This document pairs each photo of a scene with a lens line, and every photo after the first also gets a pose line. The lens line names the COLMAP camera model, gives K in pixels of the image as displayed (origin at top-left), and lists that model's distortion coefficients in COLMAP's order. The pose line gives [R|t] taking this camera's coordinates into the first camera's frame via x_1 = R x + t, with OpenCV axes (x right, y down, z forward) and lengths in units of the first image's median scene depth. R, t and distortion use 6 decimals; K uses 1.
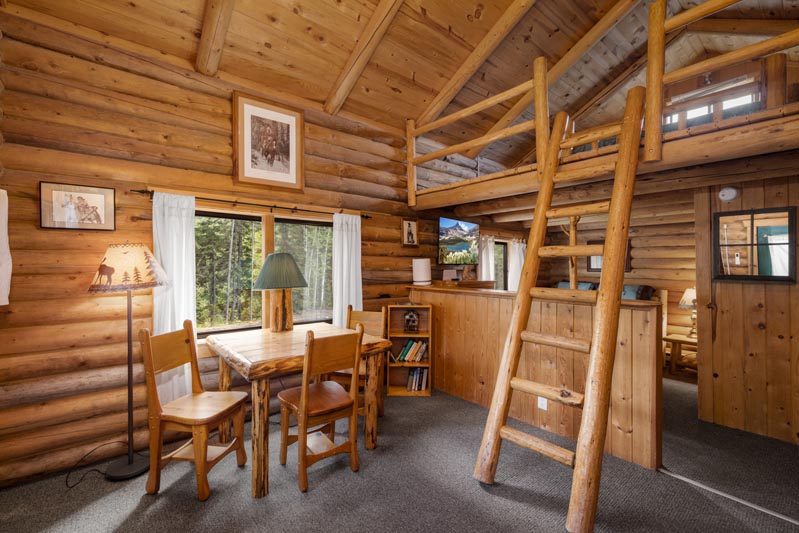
lens RADIAL K [[350.3, 0, 394.1], [0, 350.3, 260.3], [0, 0, 1]] dist [0.001407, 0.000594]
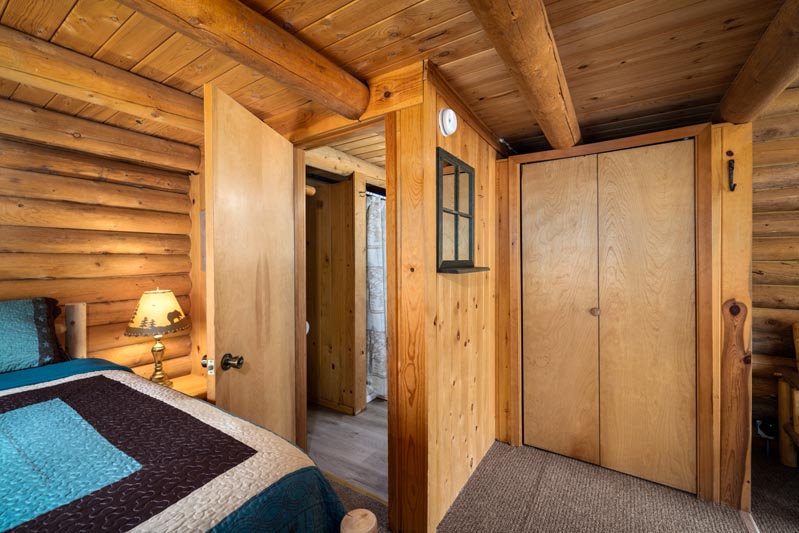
lens RADIAL K [[334.9, 0, 397.6], [0, 334.9, 257.3], [0, 0, 1]] dist [-0.001003, -0.000191]
pose [[-0.295084, -0.008832, 0.955431, 0.368816], [-0.016346, 0.999858, 0.004194, 0.028533], [-0.955332, -0.014380, -0.295186, 1.018648]]
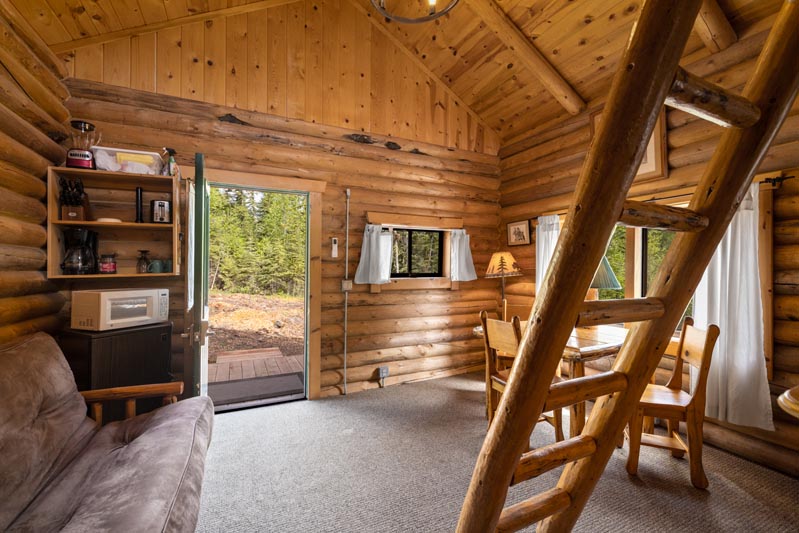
lens RADIAL K [[339.9, 0, 397.4], [0, 339.9, 262.7], [0, 0, 1]] dist [0.001120, 0.000096]
pose [[-0.248630, -0.016500, -0.968458, 0.628186], [0.007682, 0.999790, -0.019006, 0.020660], [0.968568, -0.012165, -0.248451, 0.518712]]
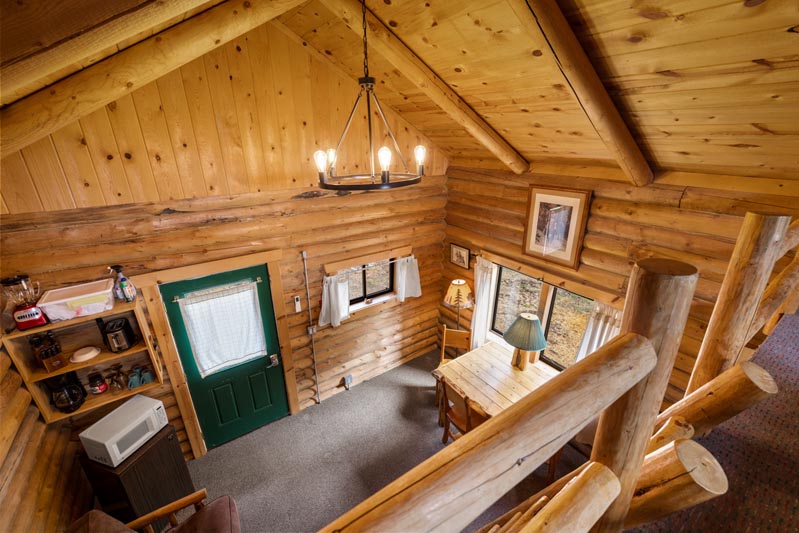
lens RADIAL K [[333.9, 0, 397.7], [0, 333.9, 268.6], [0, 0, 1]] dist [0.002019, 0.000035]
pose [[-0.089576, 0.370026, -0.924693, 0.634702], [0.014859, 0.928818, 0.370237, -0.518075], [0.995869, 0.019424, -0.088698, 0.508747]]
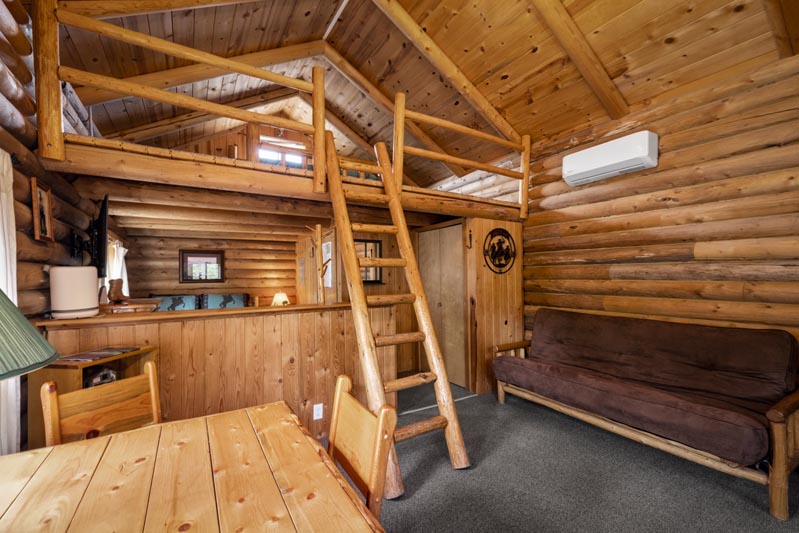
lens RADIAL K [[344.5, 0, 397.6], [0, 344.5, 269.5], [0, 0, 1]] dist [0.002839, -0.000022]
pose [[0.135371, 0.008179, 0.990761, -0.411974], [-0.001579, 0.999966, -0.008039, 0.003938], [-0.990794, -0.000476, 0.135379, 0.509078]]
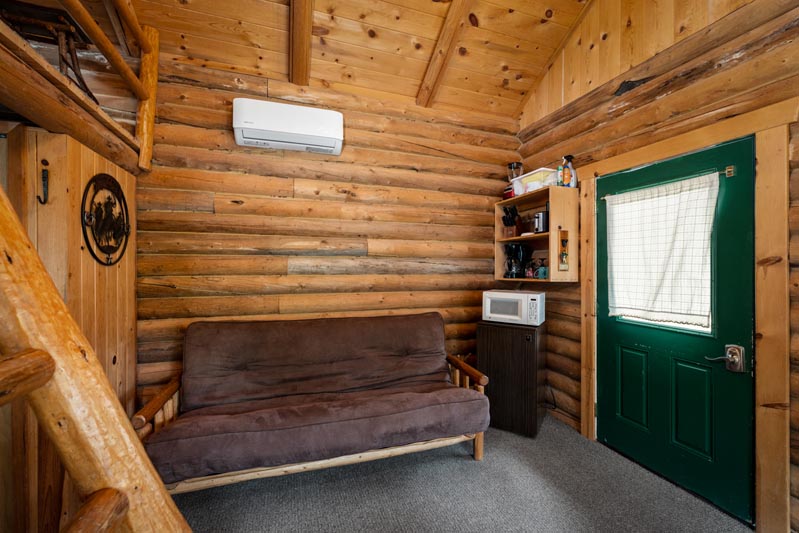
lens RADIAL K [[332.6, 0, 399.5], [0, 332.6, 266.5], [0, 0, 1]] dist [-0.000328, 0.000104]
pose [[-0.938062, -0.010202, 0.346318, 0.102618], [-0.013725, 0.999876, -0.007721, 0.007024], [-0.346197, -0.011996, -0.938085, 0.672850]]
